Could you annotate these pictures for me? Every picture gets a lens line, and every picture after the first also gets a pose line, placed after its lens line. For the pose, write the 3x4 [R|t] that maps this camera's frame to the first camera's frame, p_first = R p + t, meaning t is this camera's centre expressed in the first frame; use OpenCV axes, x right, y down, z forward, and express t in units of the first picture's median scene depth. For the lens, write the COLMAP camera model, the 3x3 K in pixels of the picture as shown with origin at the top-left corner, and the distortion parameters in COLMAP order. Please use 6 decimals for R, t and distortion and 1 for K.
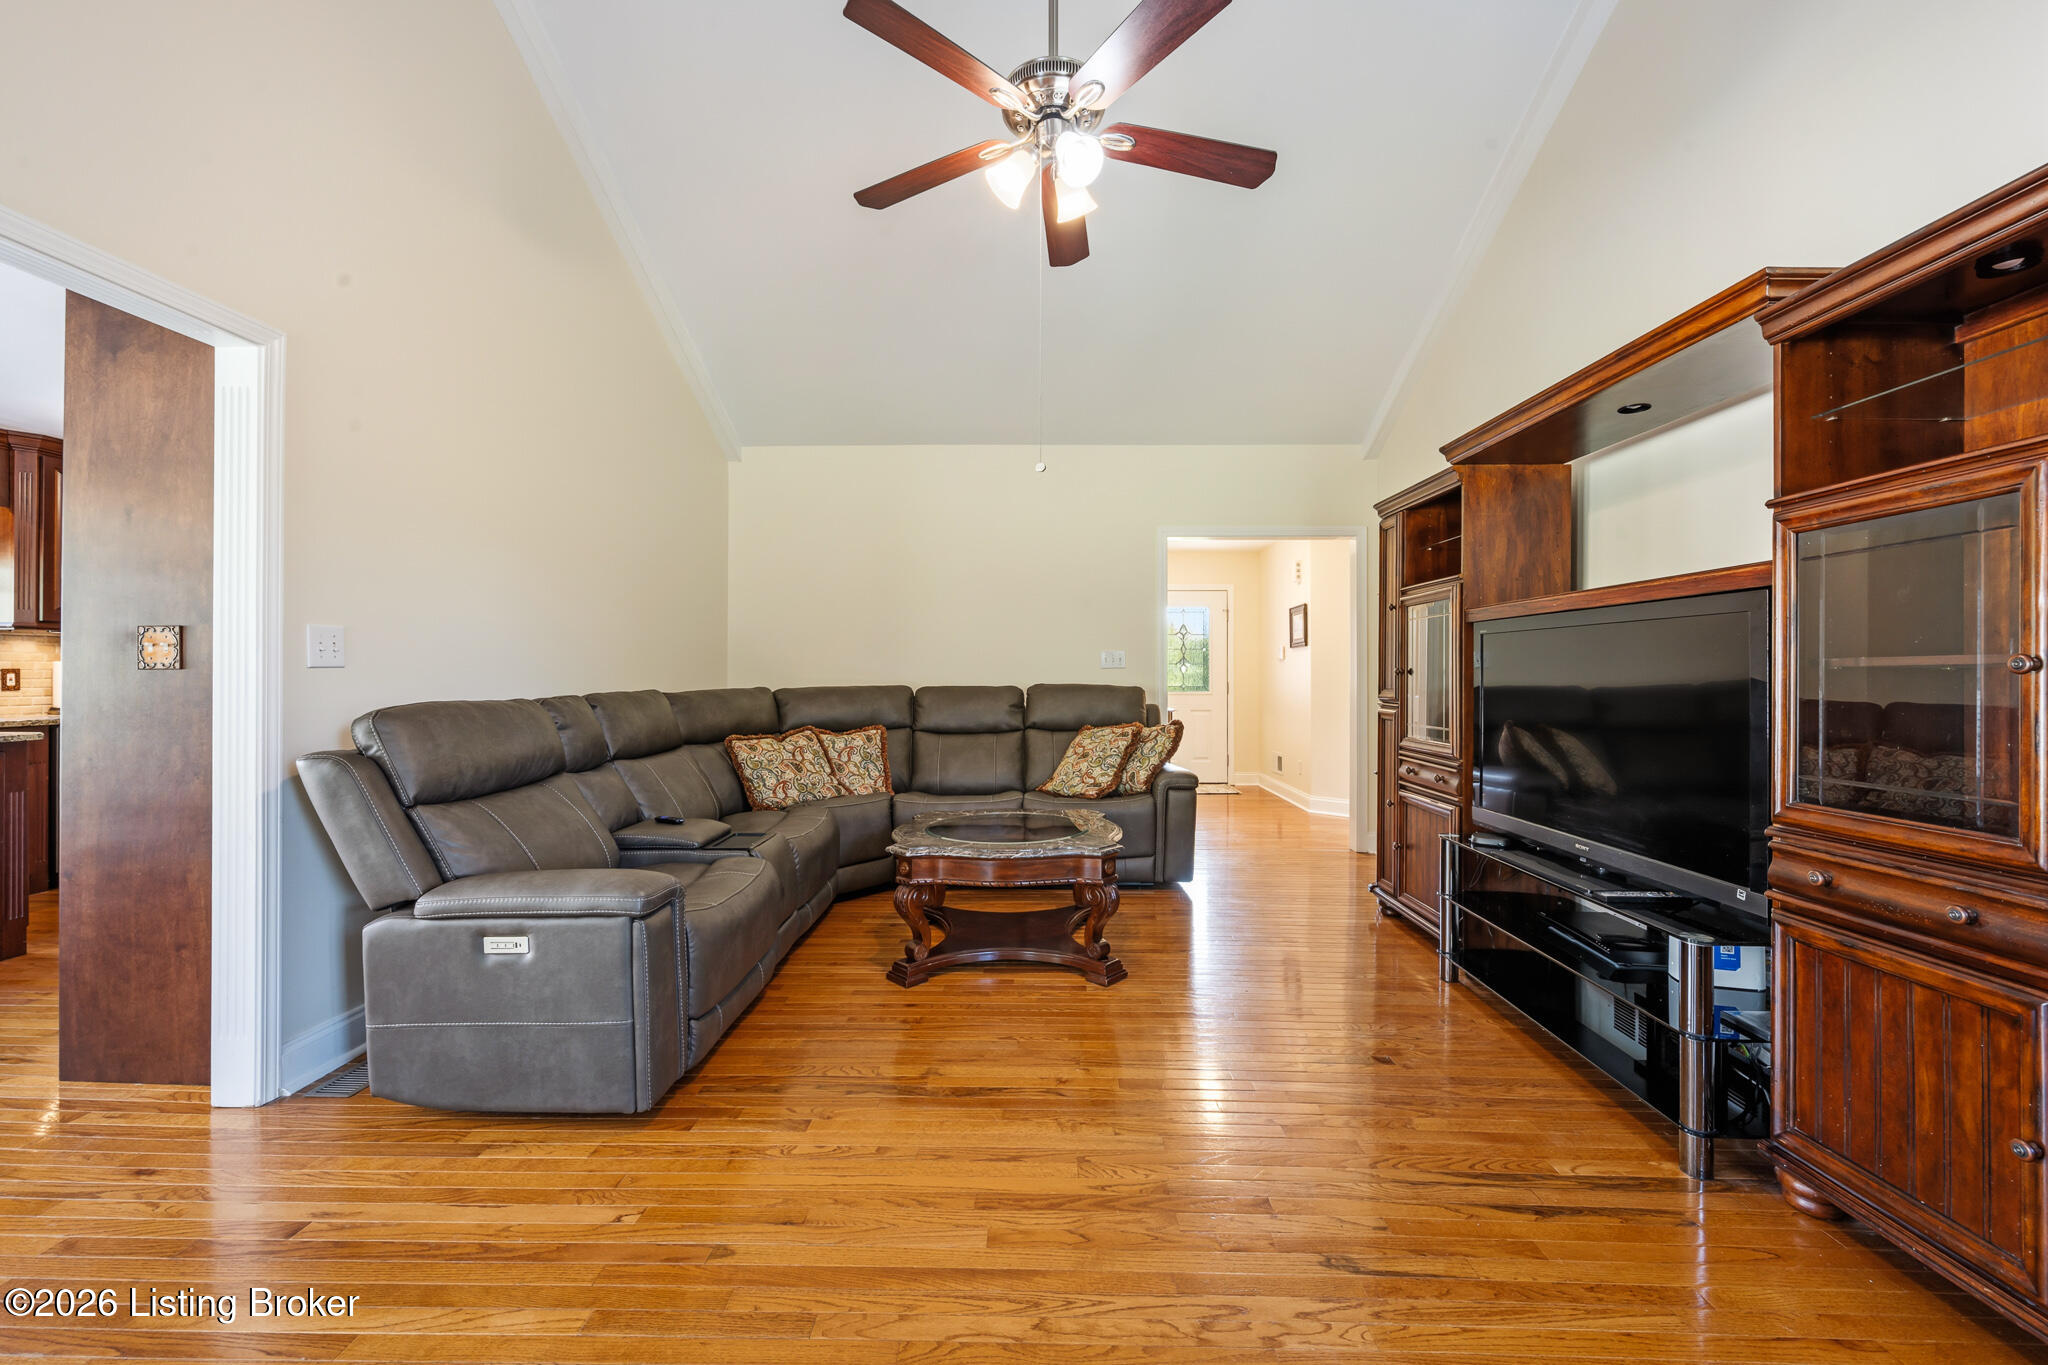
lens RADIAL K [[814.1, 0, 1023.1], [0, 814.1, 674.0], [0, 0, 1]] dist [-0.002213, -0.000393]
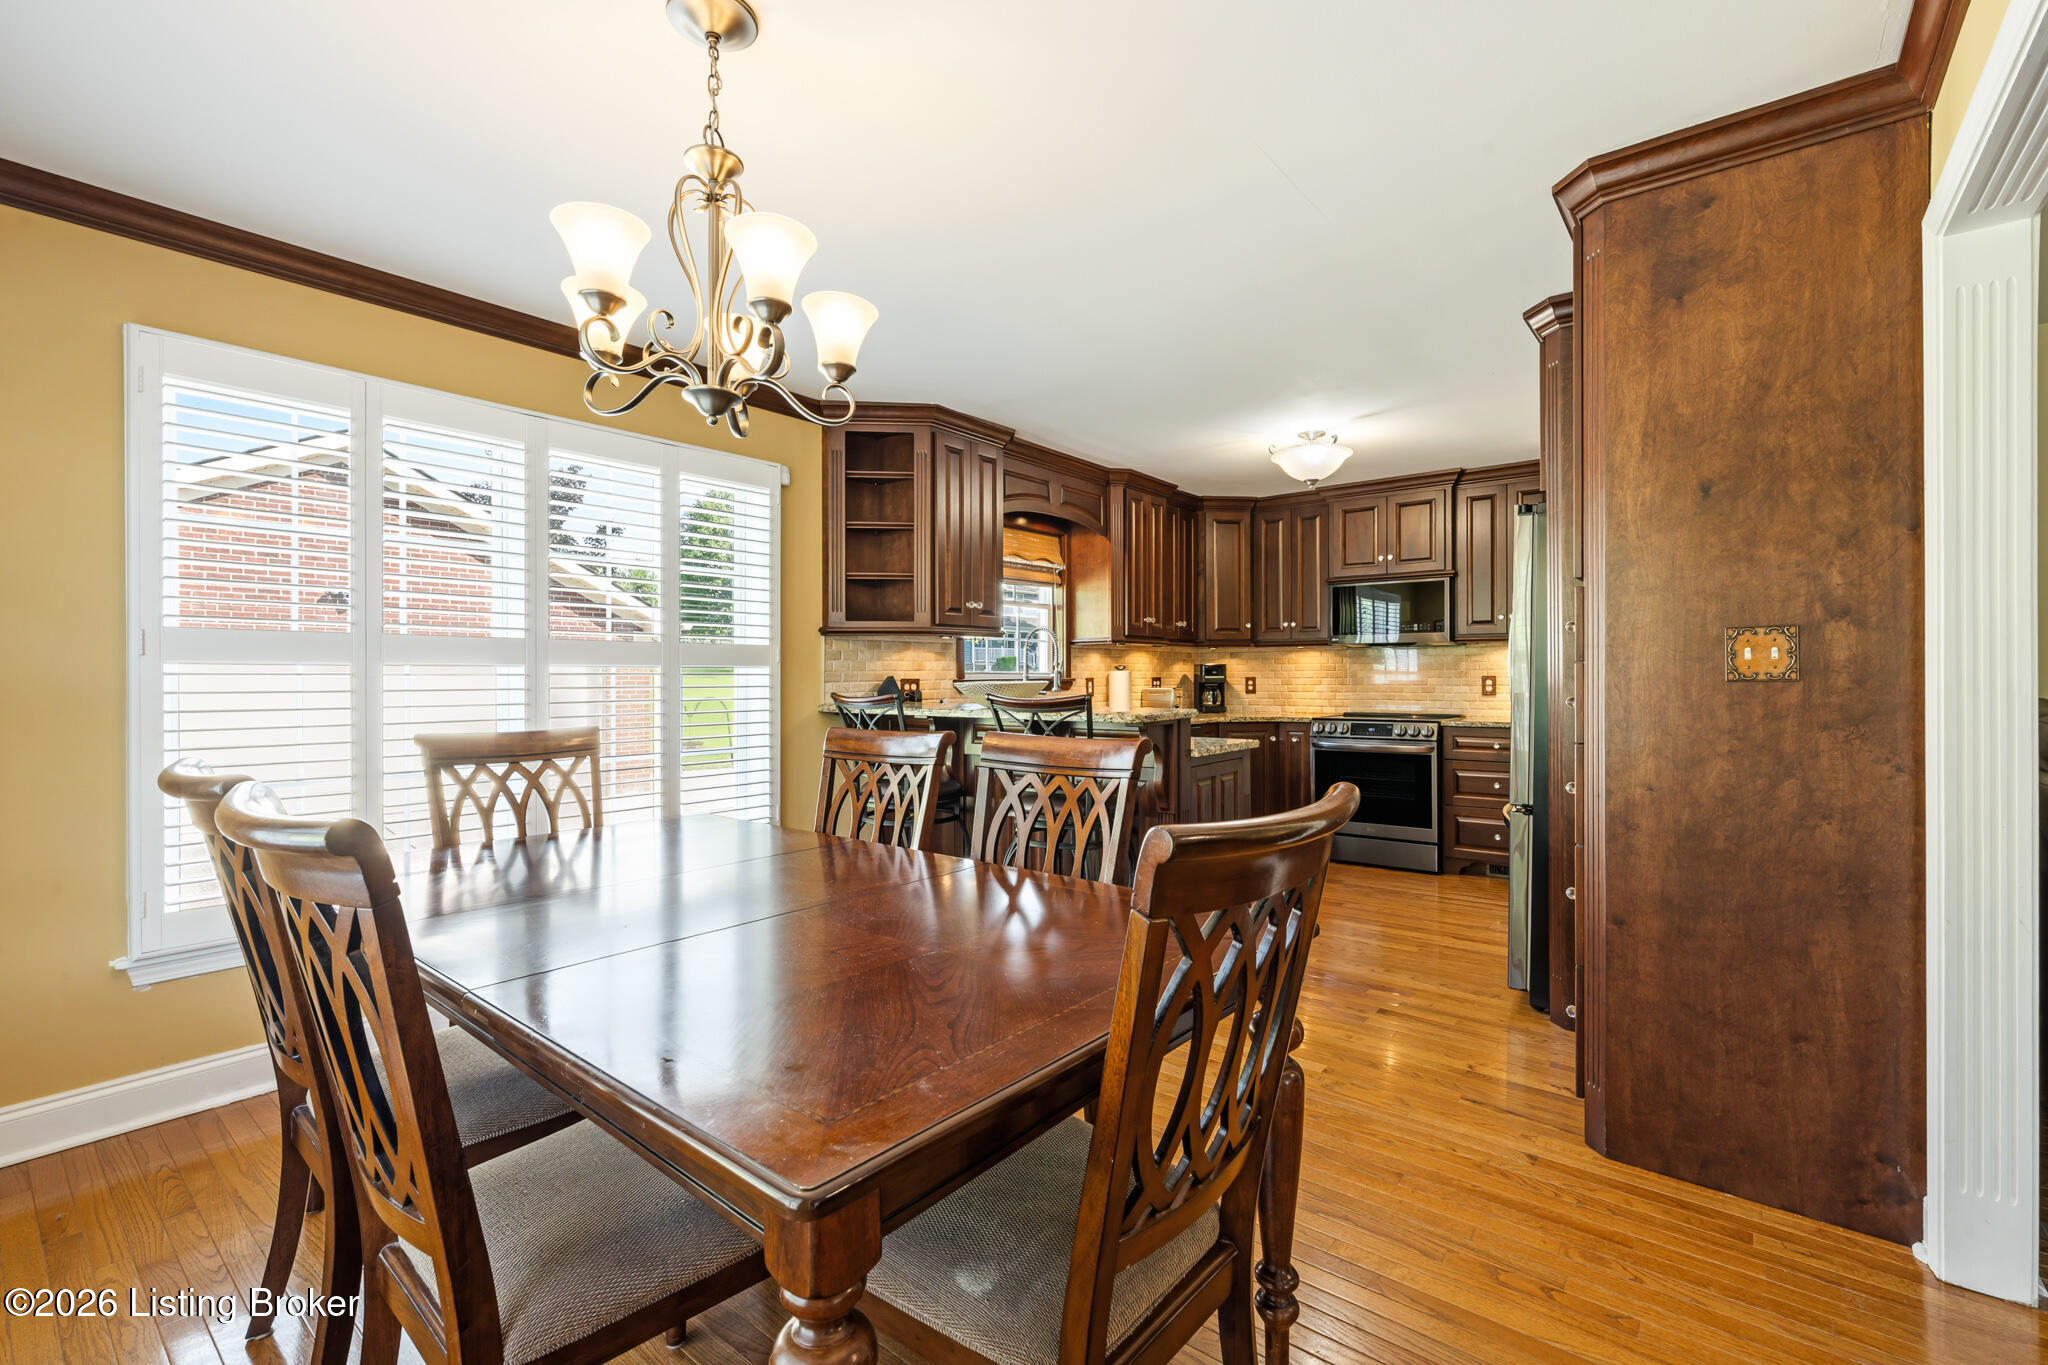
lens RADIAL K [[880.2, 0, 1029.0], [0, 880.2, 681.6], [0, 0, 1]] dist [-0.004115, -0.000390]
pose [[0.795822, -0.003296, -0.605522, -0.611281], [0.007483, 0.999962, 0.004392, -0.007989], [0.605485, -0.008027, 0.795816, -0.061863]]
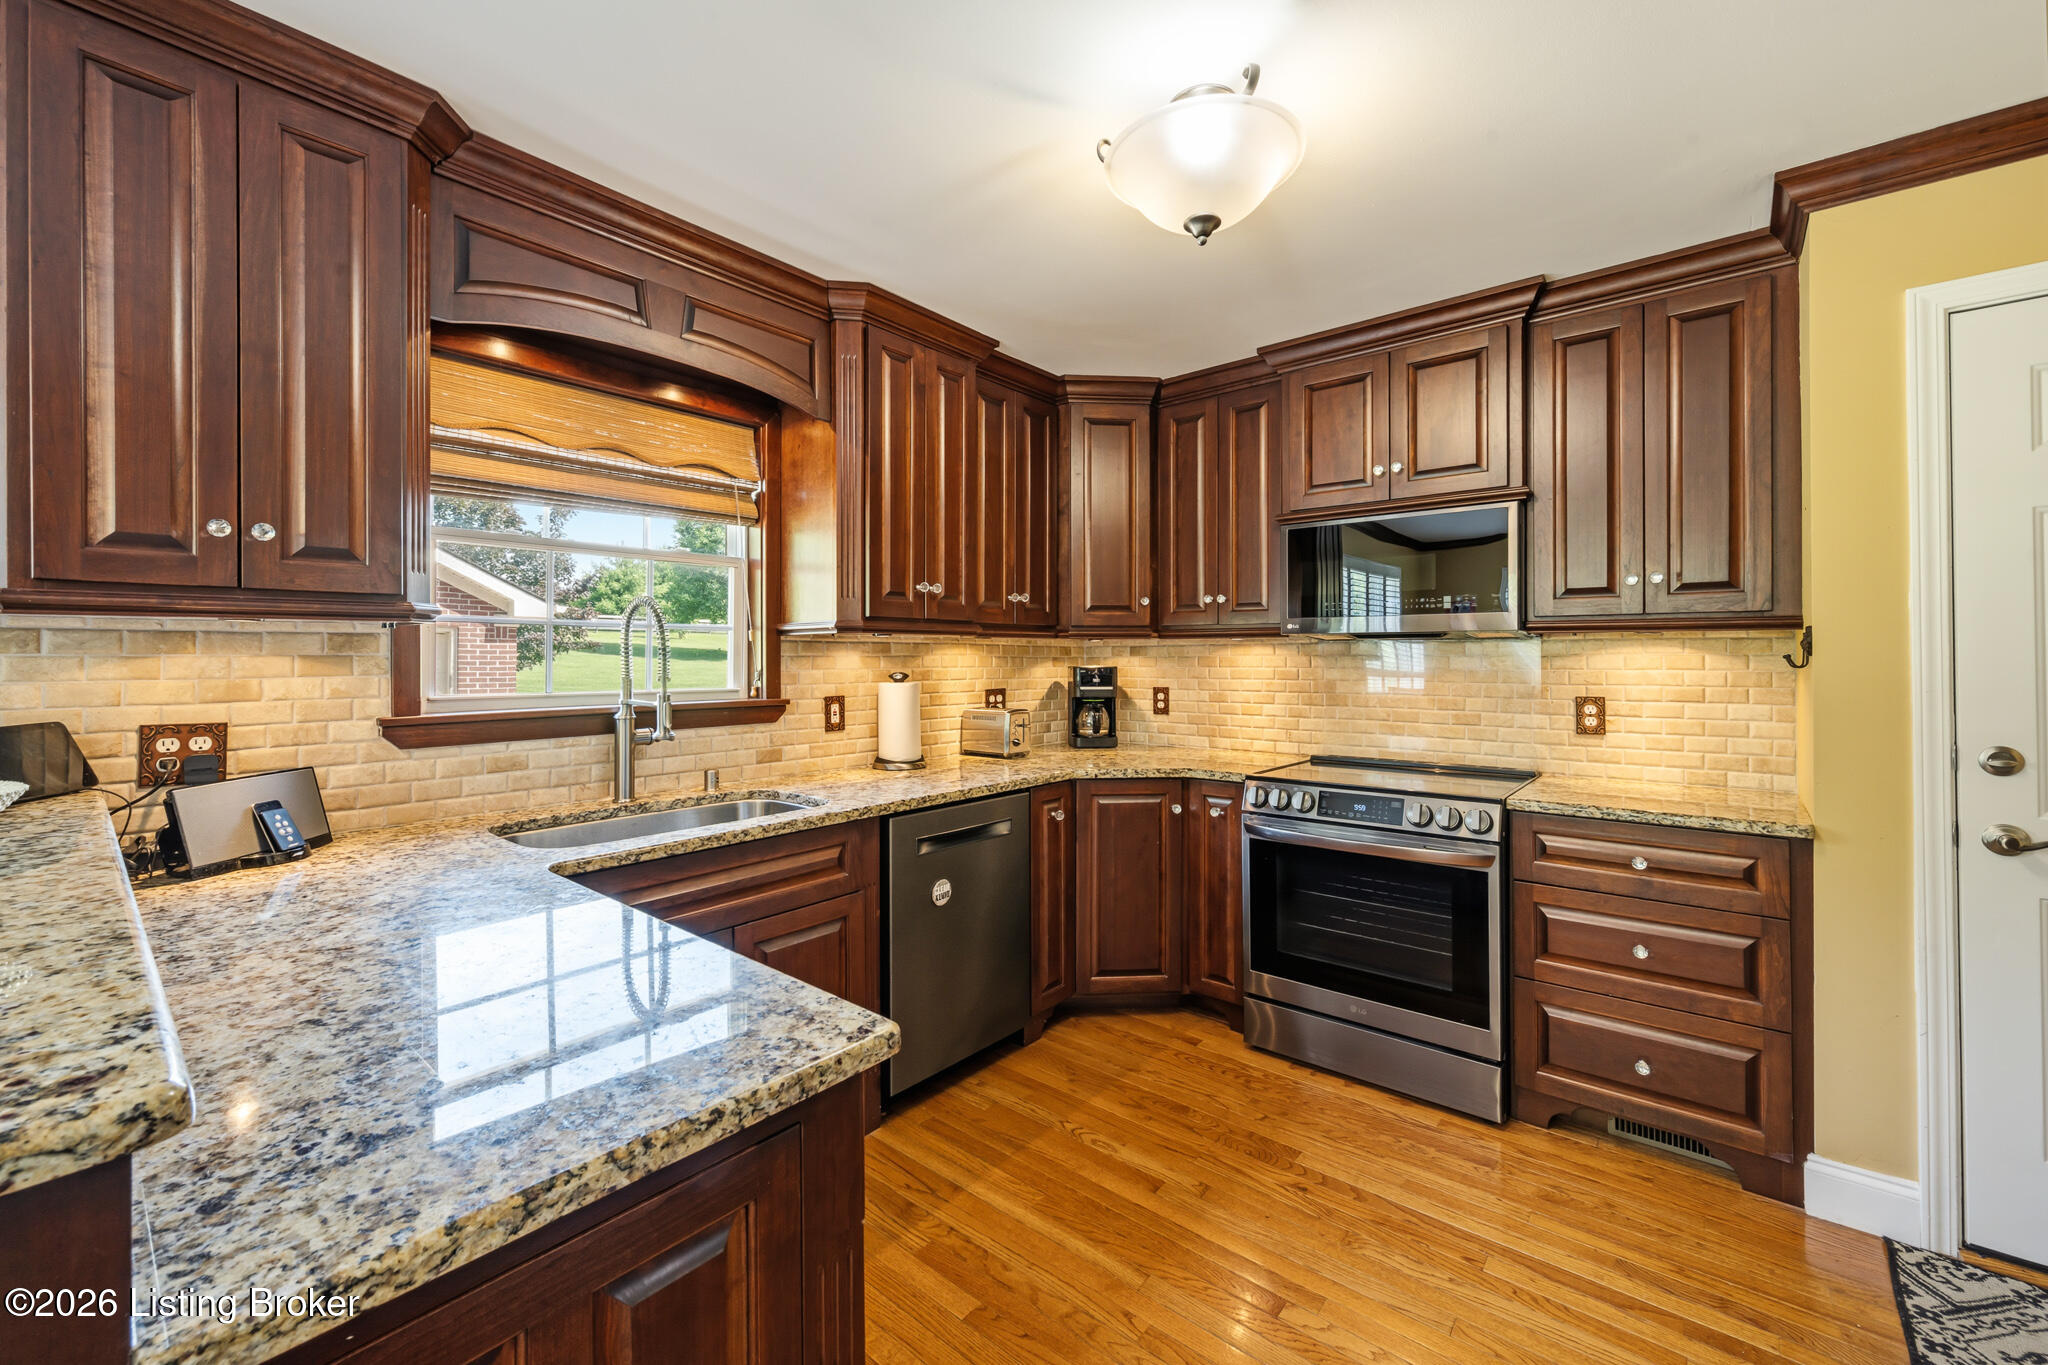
lens RADIAL K [[814.1, 0, 1026.4], [0, 814.1, 657.2], [0, 0, 1]] dist [-0.002213, -0.000393]
pose [[0.780593, -0.005713, -0.625014, -0.813318], [0.004869, 0.999983, -0.003060, -0.037369], [0.625021, -0.000654, 0.780608, 0.661109]]
